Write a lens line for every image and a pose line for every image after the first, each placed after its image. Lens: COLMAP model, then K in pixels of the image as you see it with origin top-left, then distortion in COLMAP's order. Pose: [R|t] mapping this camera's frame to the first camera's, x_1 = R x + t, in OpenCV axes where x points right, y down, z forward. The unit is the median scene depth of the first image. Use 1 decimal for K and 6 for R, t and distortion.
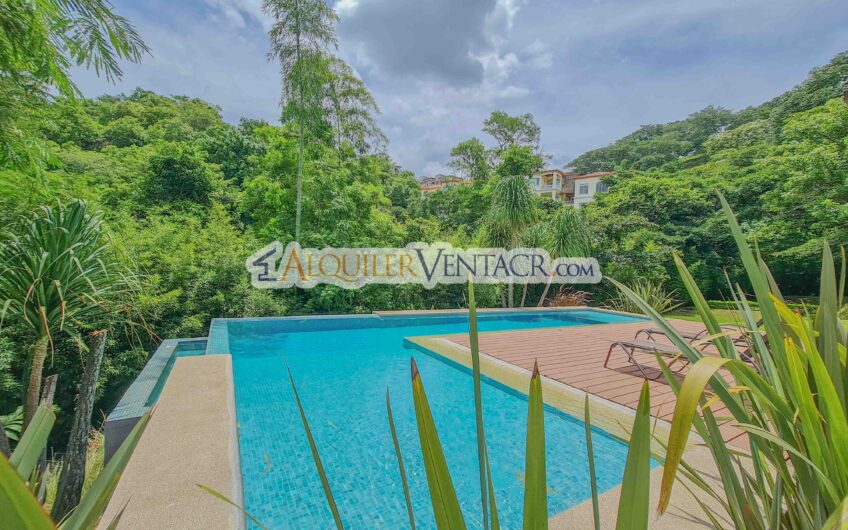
lens RADIAL K [[344.7, 0, 420.9], [0, 344.7, 262.5], [0, 0, 1]] dist [-0.000119, 0.000118]
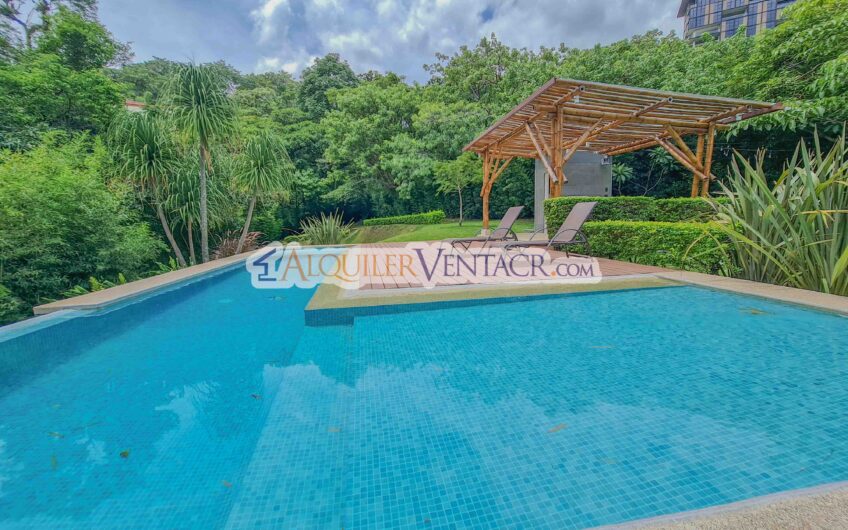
lens RADIAL K [[346.0, 0, 420.4], [0, 346.0, 253.8], [0, 0, 1]] dist [0.001665, 0.000538]
pose [[0.346676, -0.146755, 0.926433, -0.106010], [0.034430, 0.989010, 0.143784, 0.013203], [-0.937353, -0.017950, 0.347919, 0.154519]]
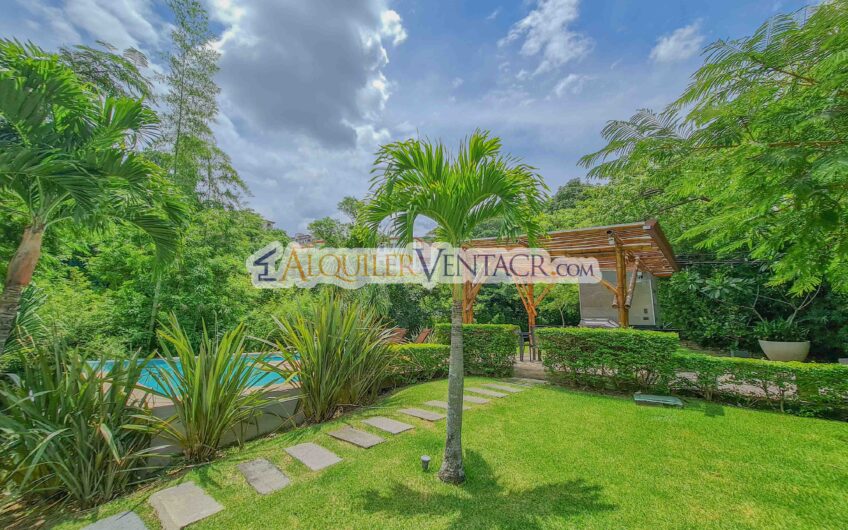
lens RADIAL K [[346.0, 0, 420.4], [0, 346.0, 253.8], [0, 0, 1]] dist [0.001665, 0.000538]
pose [[0.937605, 0.045940, 0.344655, 0.032353], [0.018416, 0.983281, -0.181163, 0.003103], [-0.347216, 0.176206, 0.921082, -0.192125]]
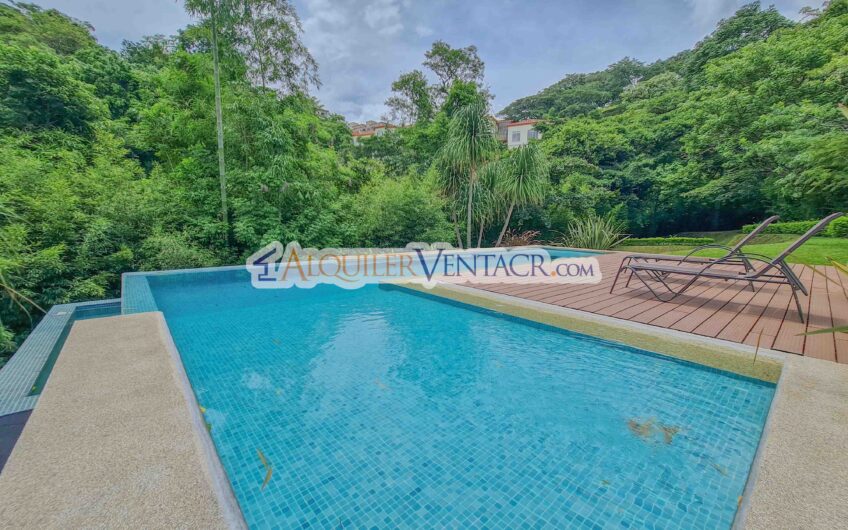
lens RADIAL K [[344.7, 0, 420.9], [0, 344.7, 262.5], [0, 0, 1]] dist [-0.000119, 0.000118]
pose [[0.981669, -0.053985, 0.182788, -0.023990], [0.028596, 0.989910, 0.138786, 0.013379], [-0.188436, -0.131015, 0.973307, 0.035286]]
